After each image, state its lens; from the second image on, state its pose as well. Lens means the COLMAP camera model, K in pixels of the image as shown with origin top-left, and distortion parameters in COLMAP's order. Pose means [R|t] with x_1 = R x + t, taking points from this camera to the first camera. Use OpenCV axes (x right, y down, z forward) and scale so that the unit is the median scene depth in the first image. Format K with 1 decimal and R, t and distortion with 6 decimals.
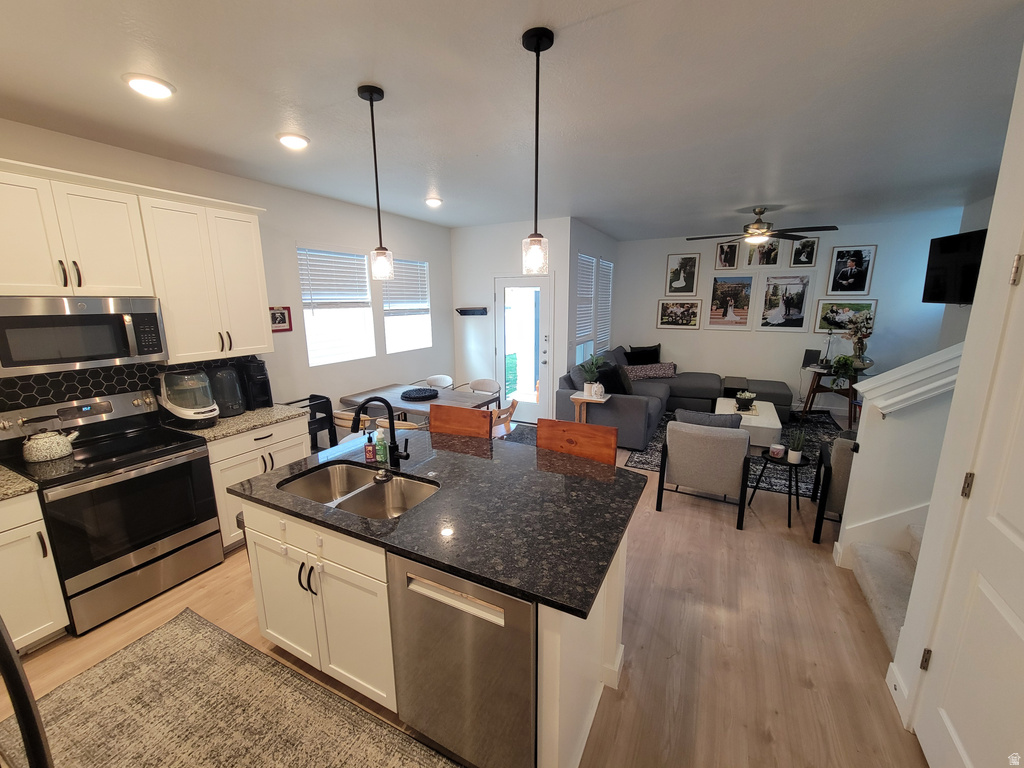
lens RADIAL K [[418.4, 0, 507.9], [0, 418.4, 383.2], [0, 0, 1]] dist [0.002624, 0.000686]
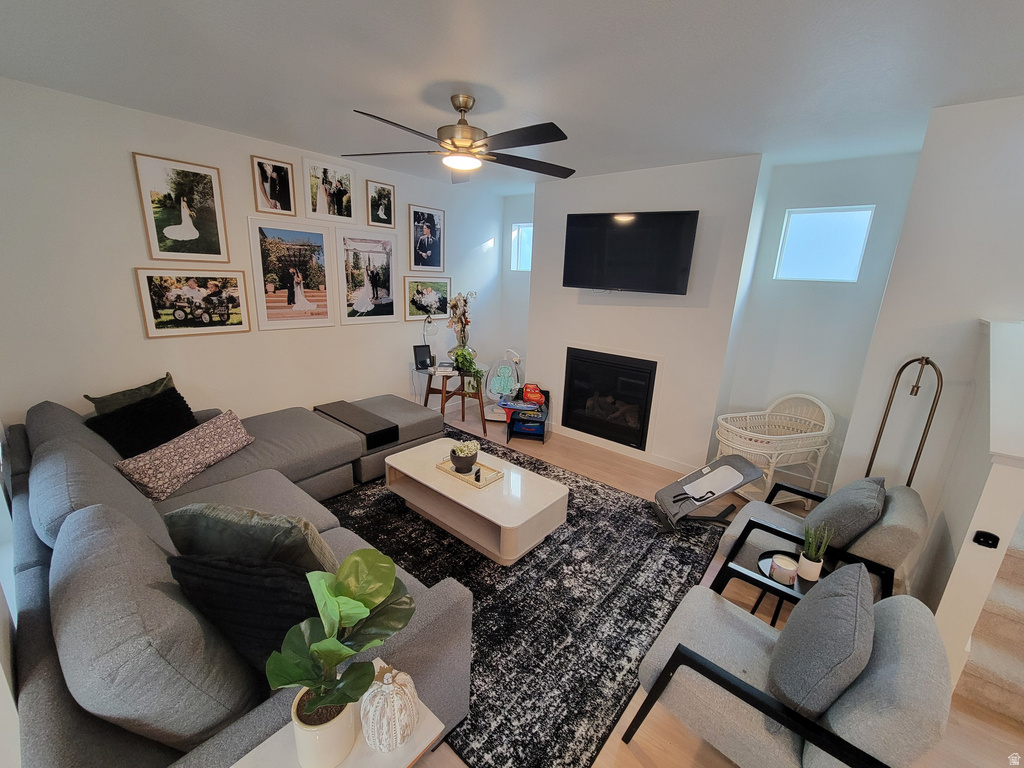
lens RADIAL K [[418.4, 0, 507.7], [0, 418.4, 385.6], [0, 0, 1]] dist [0.002624, 0.000686]
pose [[0.237724, -0.238423, 0.941617, 0.041206], [0.150288, 0.966761, 0.206847, -0.124347], [-0.959636, 0.092342, 0.265654, 0.581932]]
